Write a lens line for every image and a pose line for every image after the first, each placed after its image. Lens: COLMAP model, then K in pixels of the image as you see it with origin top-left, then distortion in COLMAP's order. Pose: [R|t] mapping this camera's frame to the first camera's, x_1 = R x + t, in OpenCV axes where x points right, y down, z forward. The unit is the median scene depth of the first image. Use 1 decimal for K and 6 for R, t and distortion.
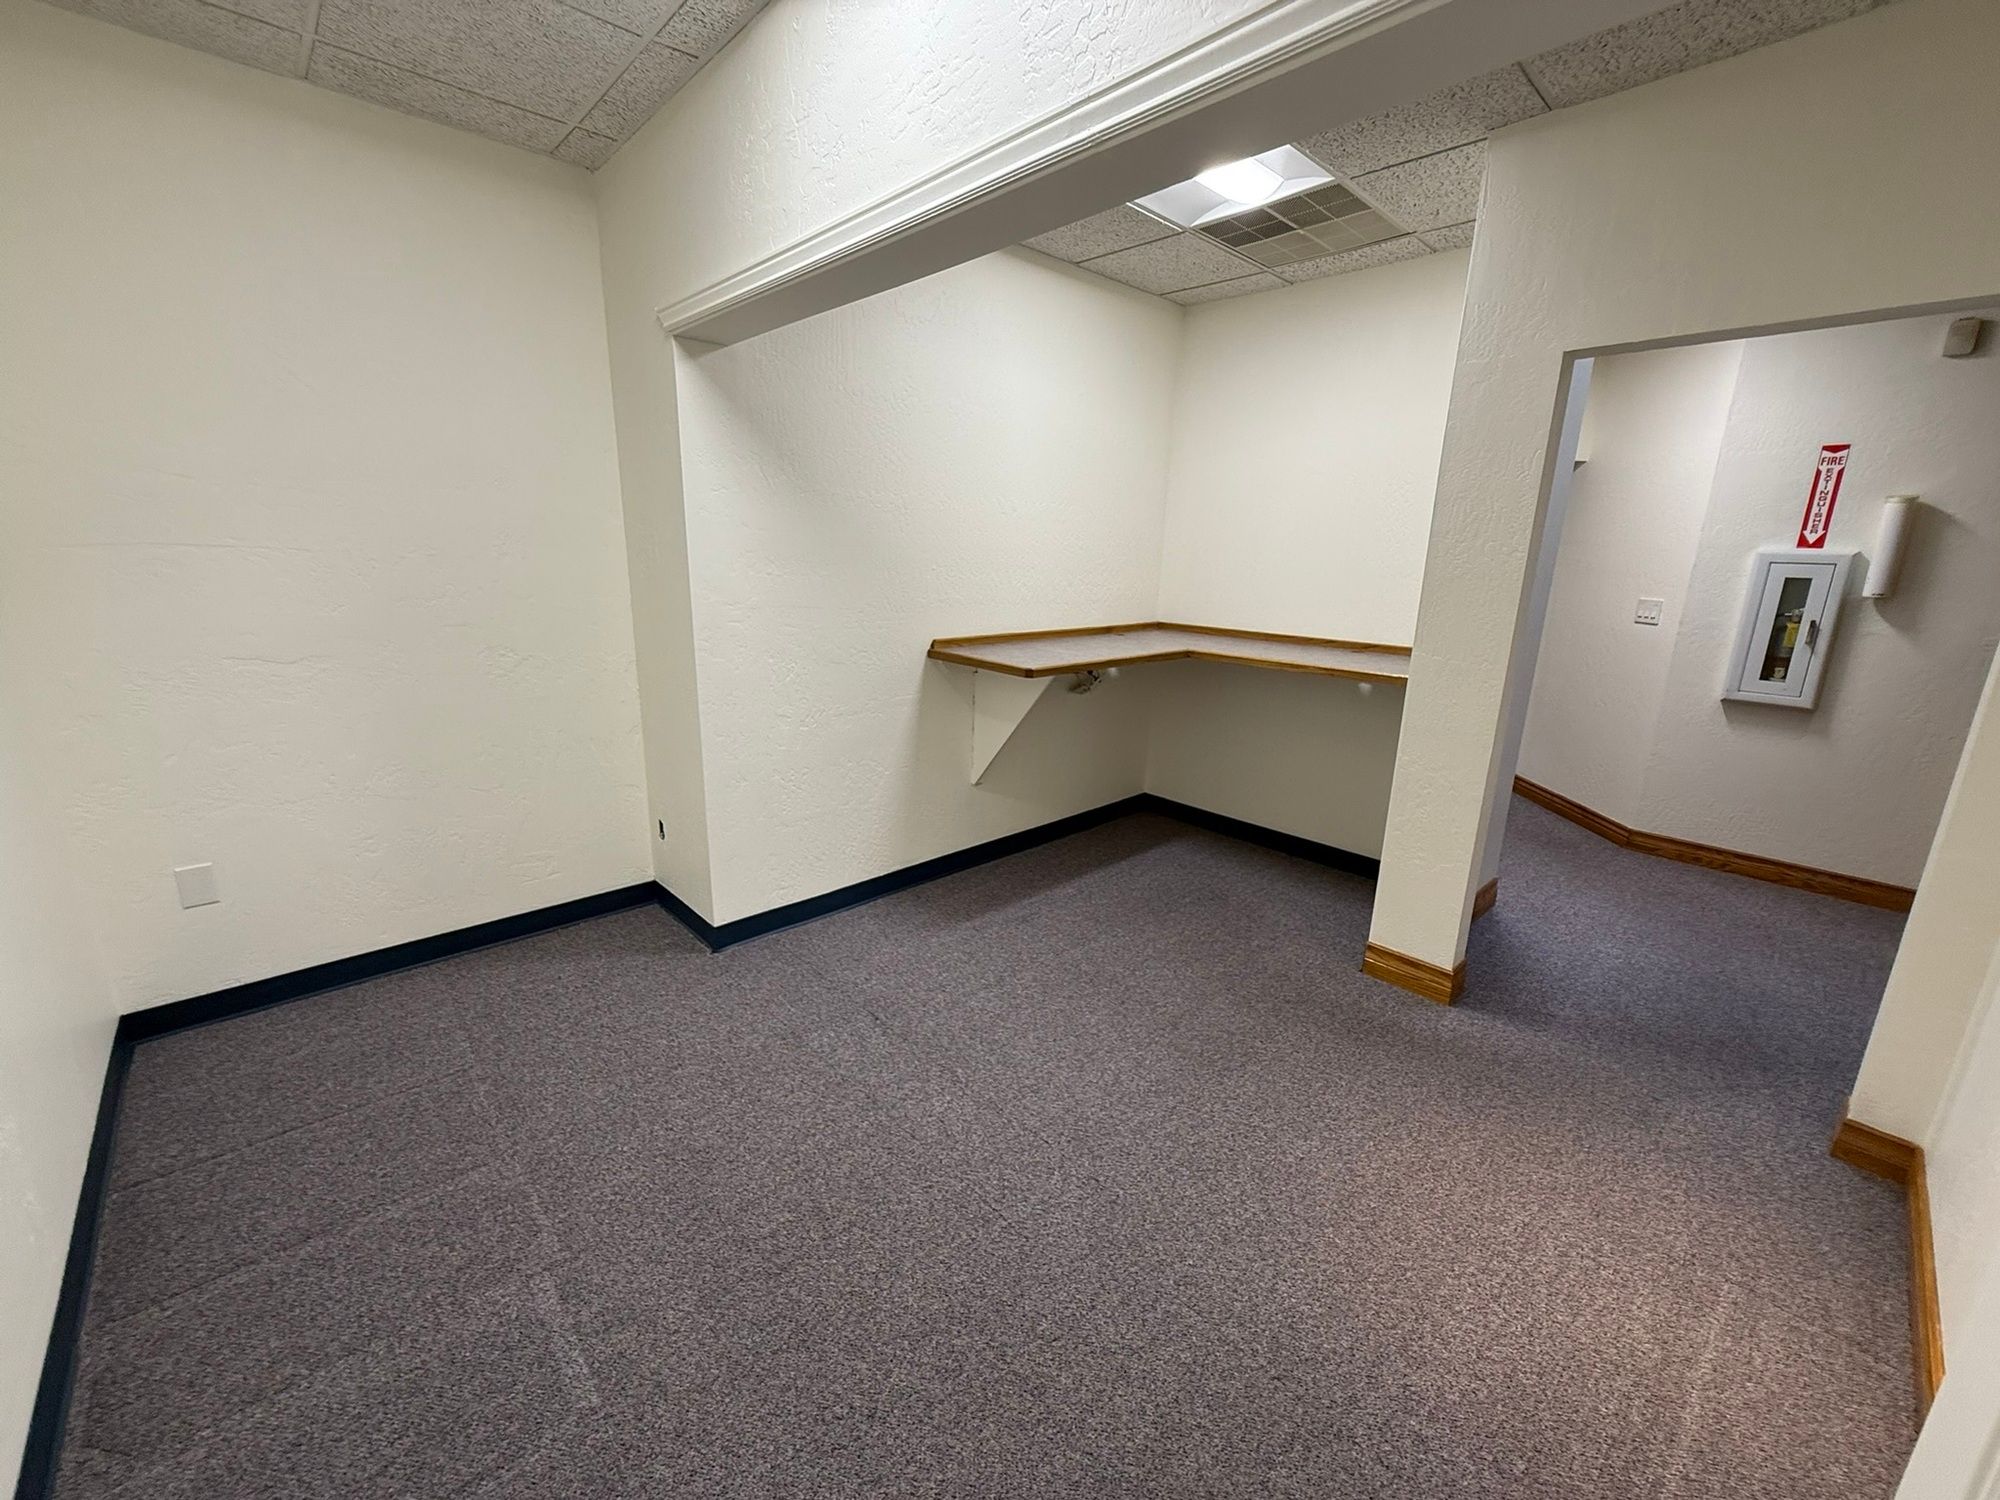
lens RADIAL K [[797.5, 0, 1005.6], [0, 797.5, 745.3], [0, 0, 1]] dist [0.002133, -0.000945]
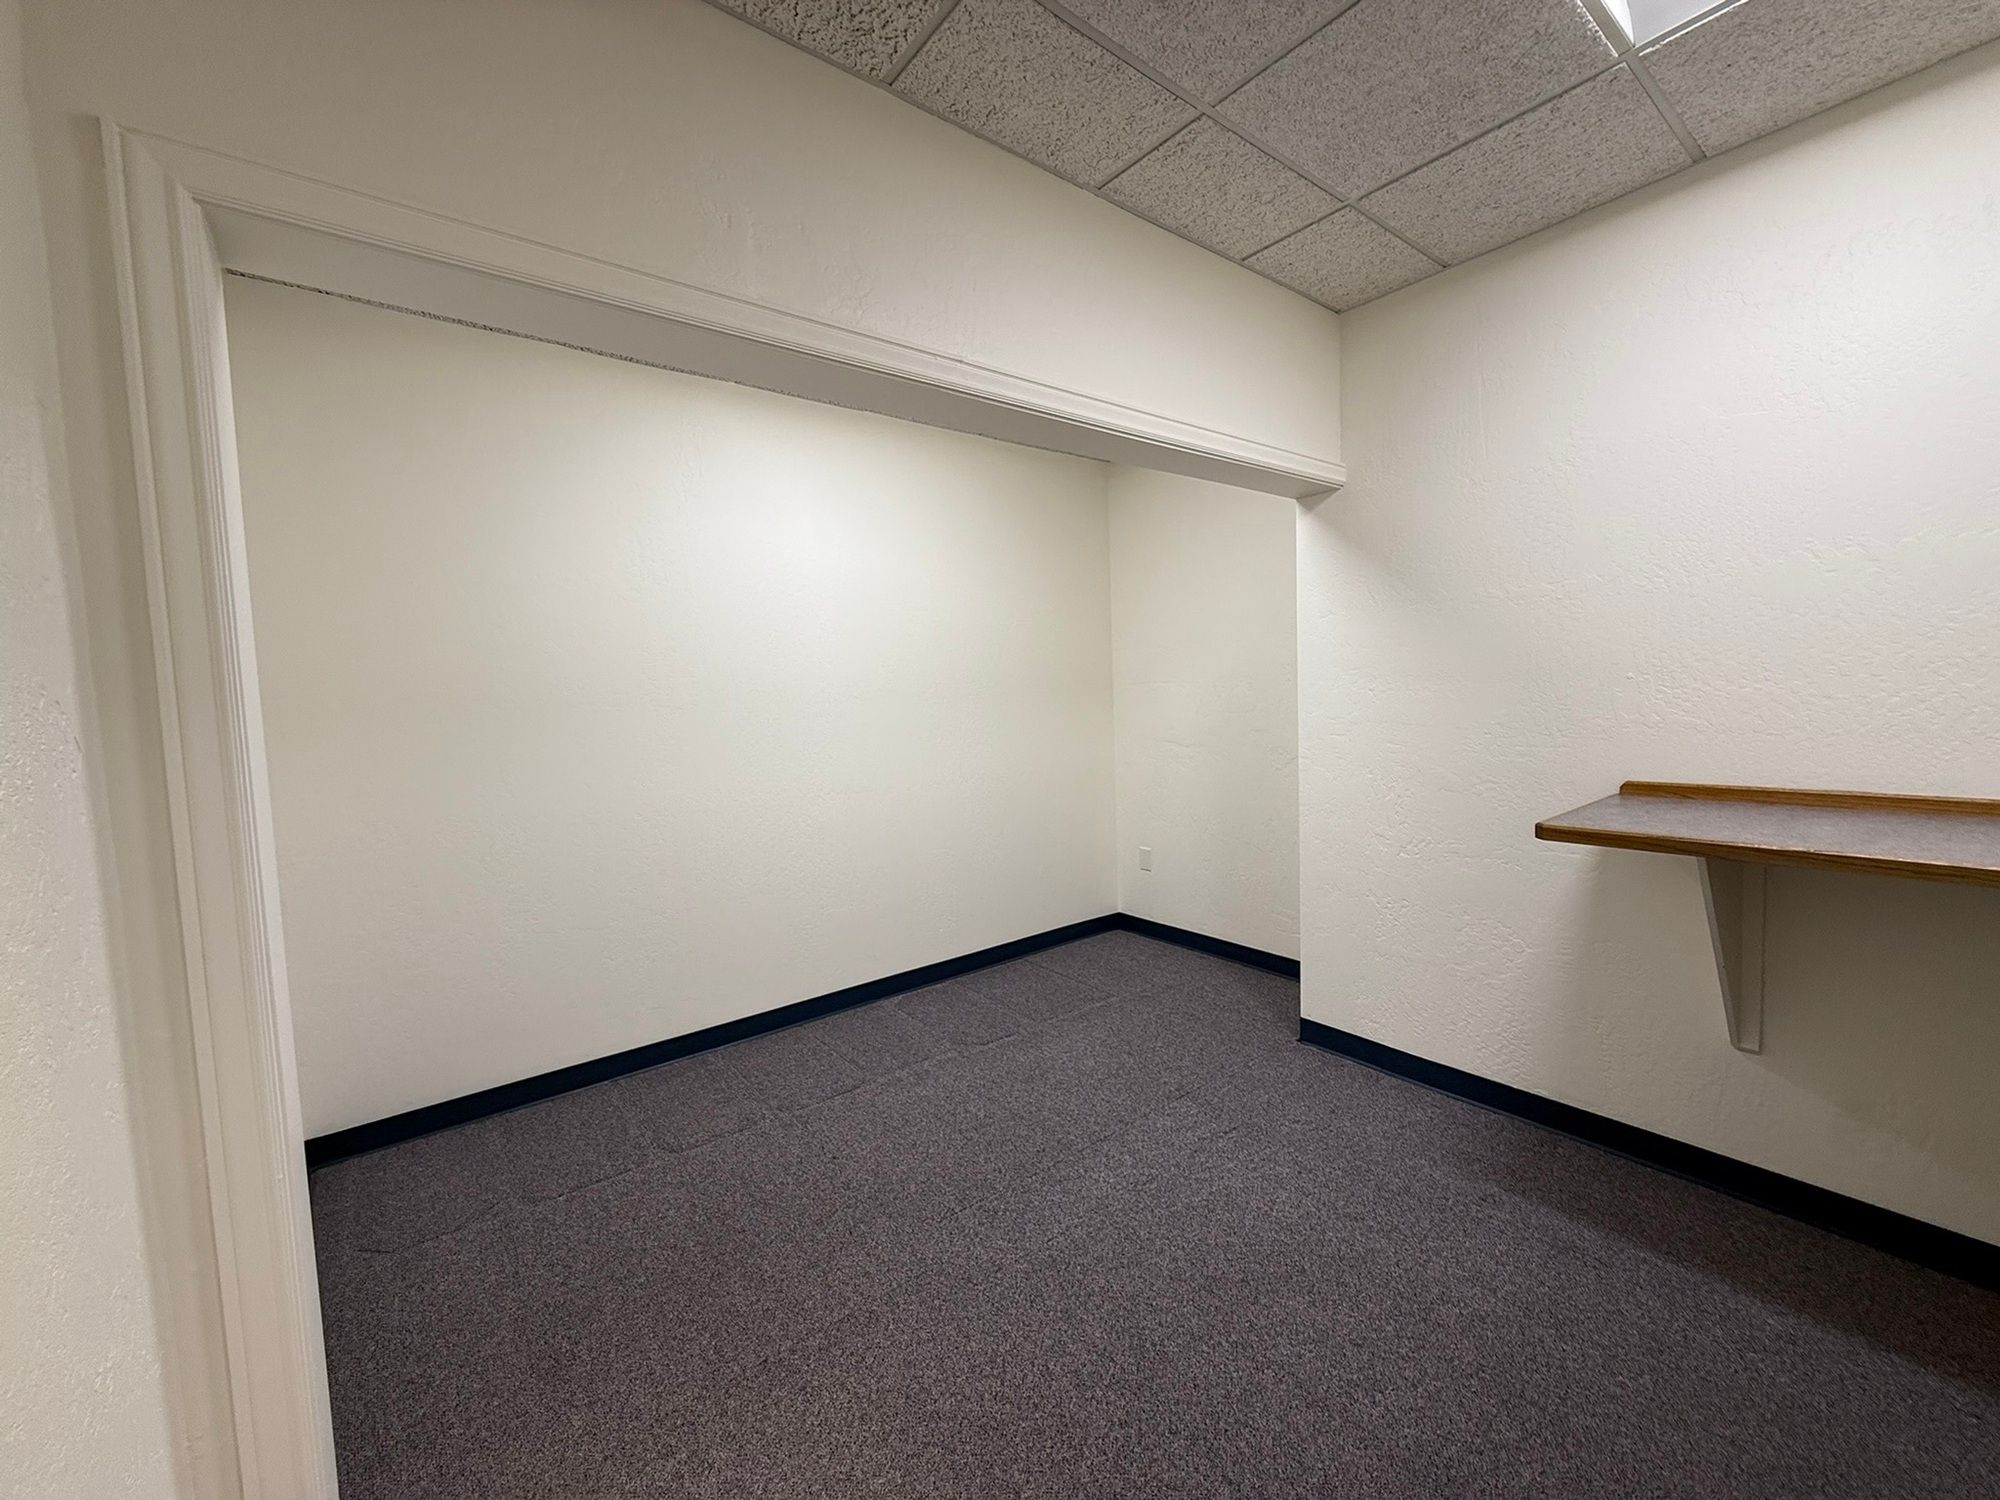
lens RADIAL K [[797.5, 0, 1004.4], [0, 797.5, 753.9], [0, 0, 1]] dist [0.002133, -0.000945]
pose [[-0.090362, 0.055063, -0.994386, 0.689946], [-0.210518, 0.974852, 0.073112, -0.105411], [0.973405, 0.215942, -0.076498, 0.606325]]
